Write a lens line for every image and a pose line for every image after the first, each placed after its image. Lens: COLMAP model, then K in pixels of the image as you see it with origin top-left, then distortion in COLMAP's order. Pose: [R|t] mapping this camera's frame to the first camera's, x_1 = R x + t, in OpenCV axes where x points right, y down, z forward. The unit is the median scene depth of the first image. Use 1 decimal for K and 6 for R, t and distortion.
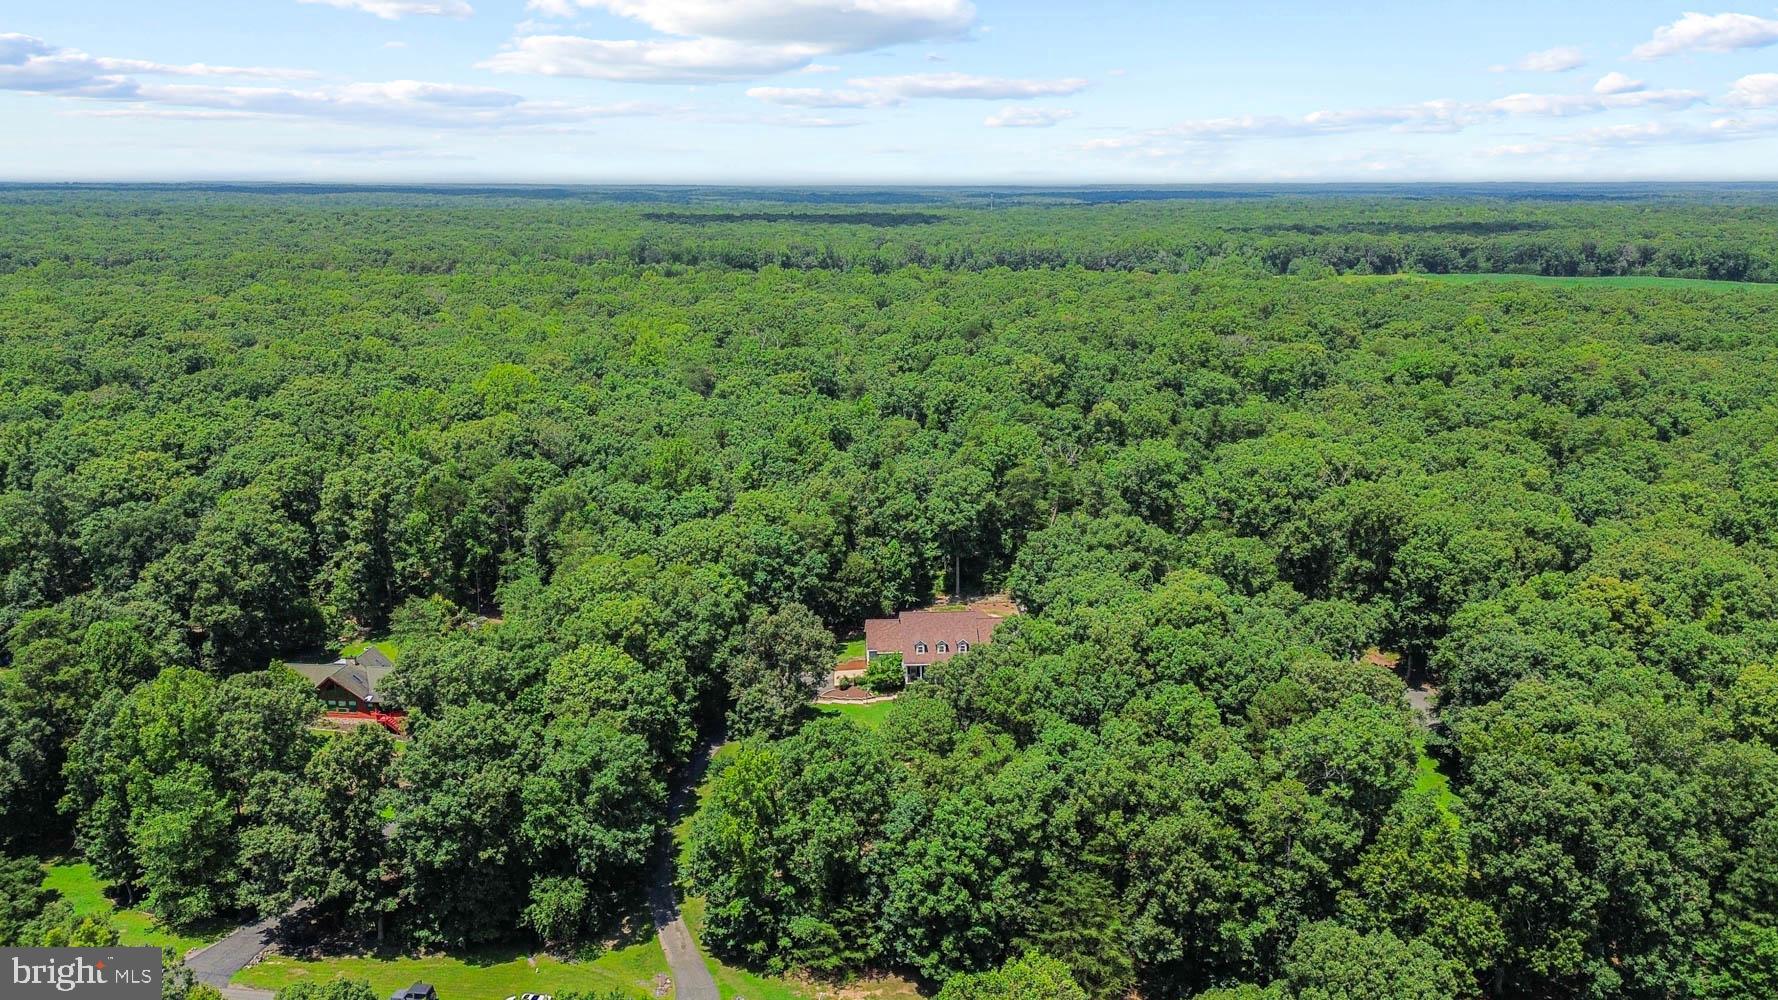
lens RADIAL K [[1302.0, 0, 878.3], [0, 1302.0, 498.0], [0, 0, 1]] dist [0.096328, -0.122708]
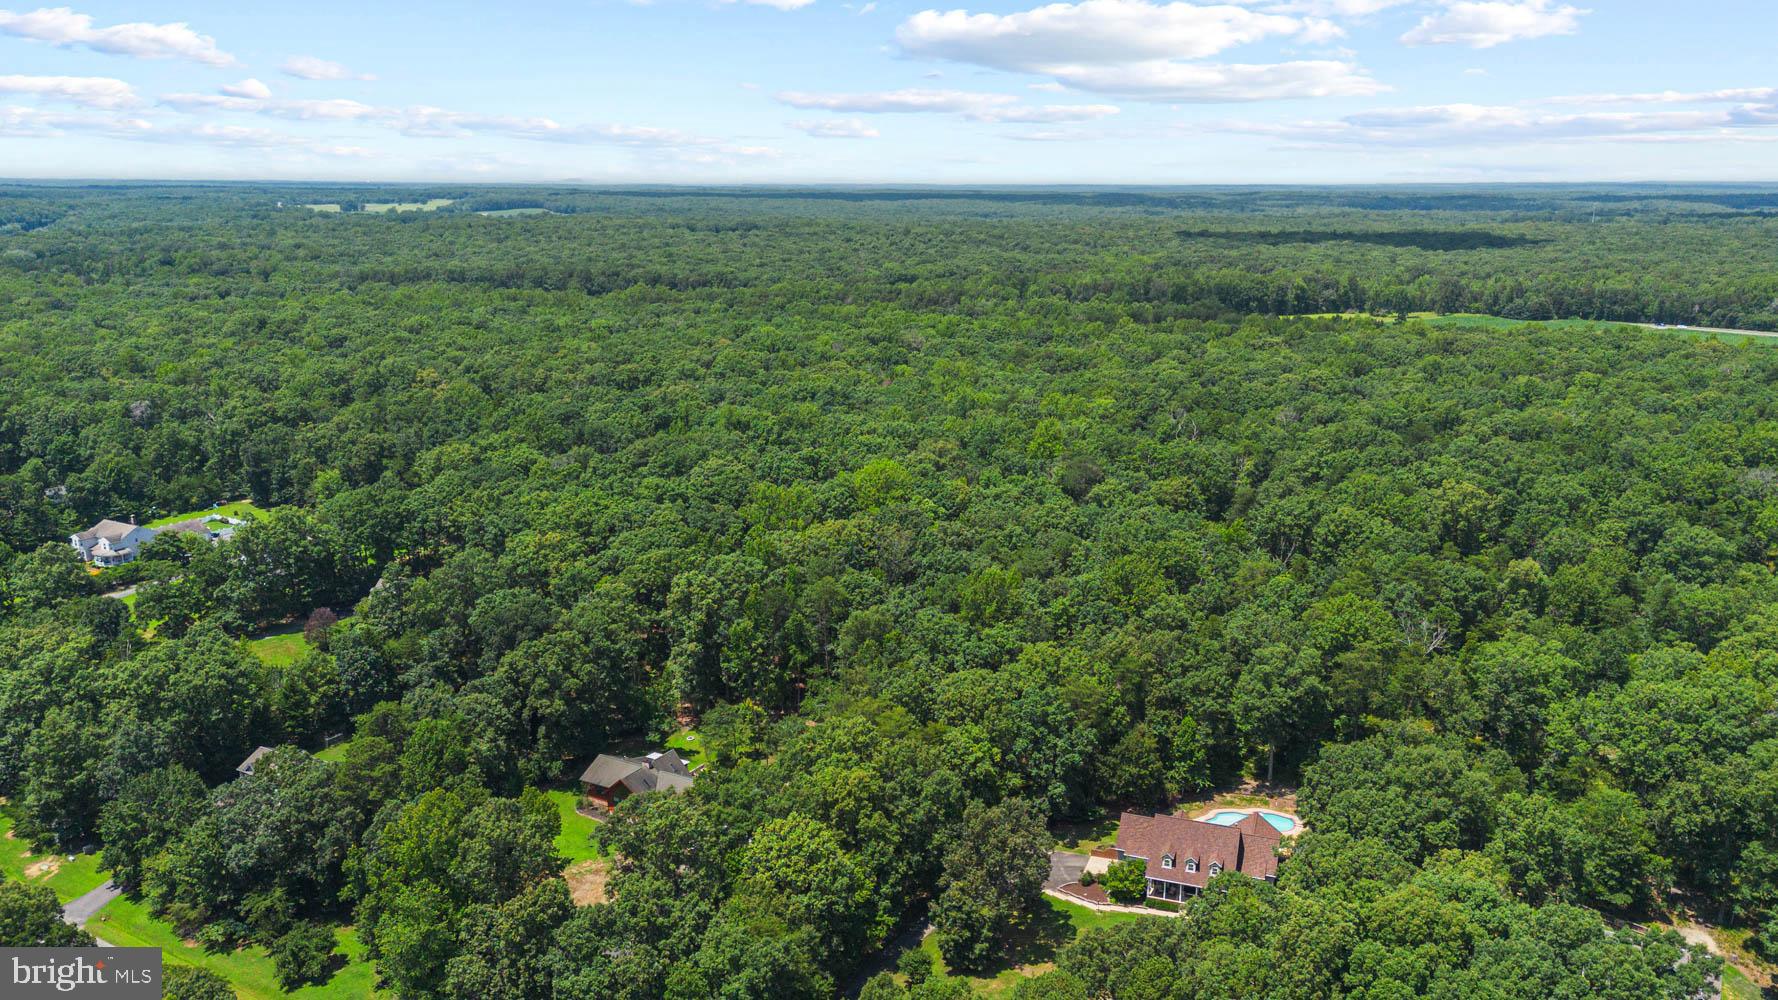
lens RADIAL K [[1302.0, 0, 878.3], [0, 1302.0, 498.0], [0, 0, 1]] dist [0.096328, -0.122708]
pose [[0.914829, 0.093543, -0.392858, 0.162974], [-0.092796, 0.995465, 0.020939, -0.121882], [0.393035, 0.017300, 0.919361, 0.060718]]
